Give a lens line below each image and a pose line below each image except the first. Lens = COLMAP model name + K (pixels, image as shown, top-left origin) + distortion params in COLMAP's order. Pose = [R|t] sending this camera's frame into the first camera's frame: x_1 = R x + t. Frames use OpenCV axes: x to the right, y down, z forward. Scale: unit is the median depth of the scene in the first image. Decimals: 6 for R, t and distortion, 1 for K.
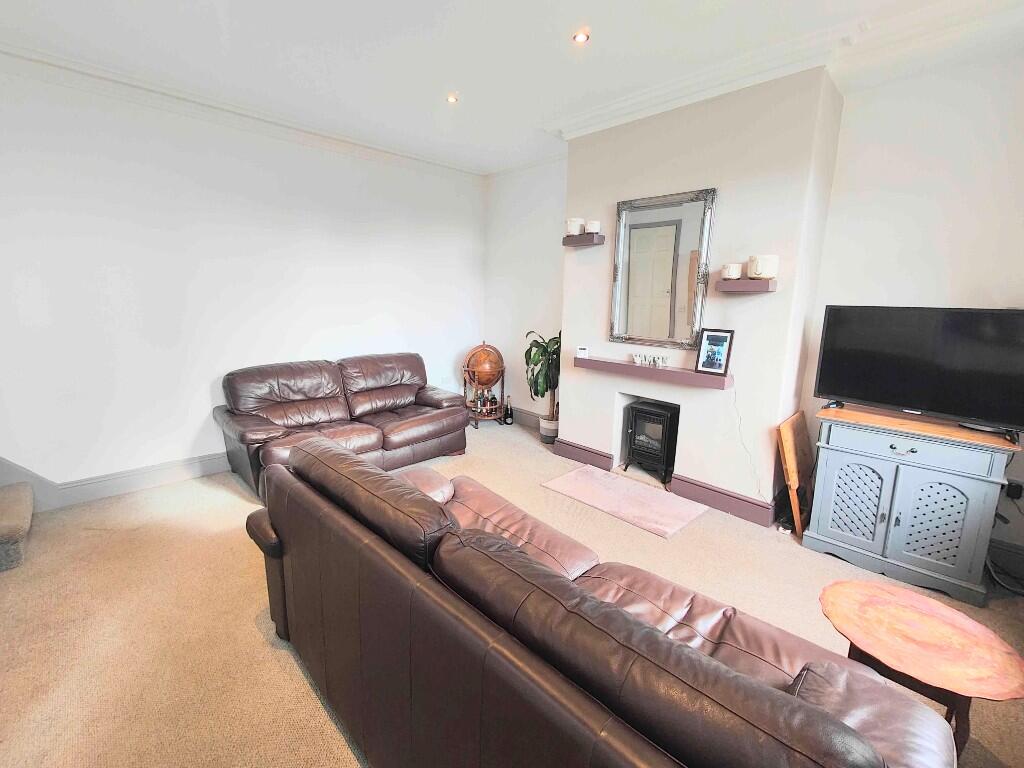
lens RADIAL K [[447.1, 0, 511.7], [0, 447.1, 379.6], [0, 0, 1]] dist [0.002992, 0.000398]
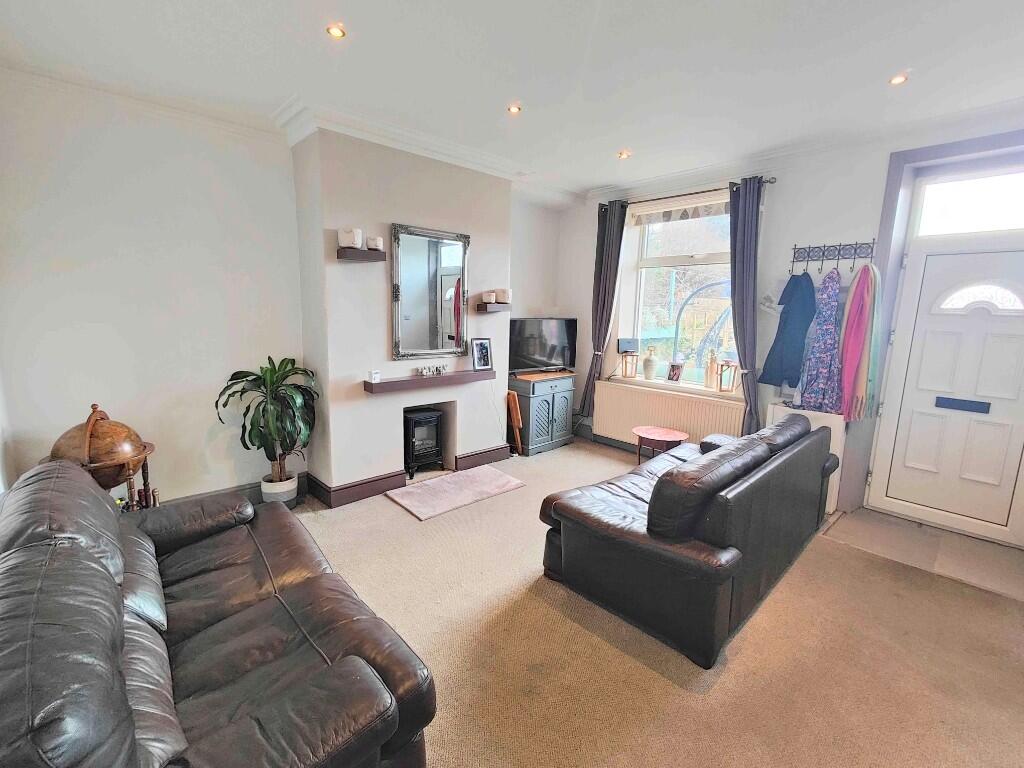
lens RADIAL K [[447.1, 0, 511.7], [0, 447.1, 379.6], [0, 0, 1]] dist [0.002992, 0.000398]
pose [[0.031728, -0.175590, 0.983952, -0.831794], [0.163035, 0.972172, 0.168231, -0.183761], [-0.986110, 0.155081, 0.059472, 0.748986]]
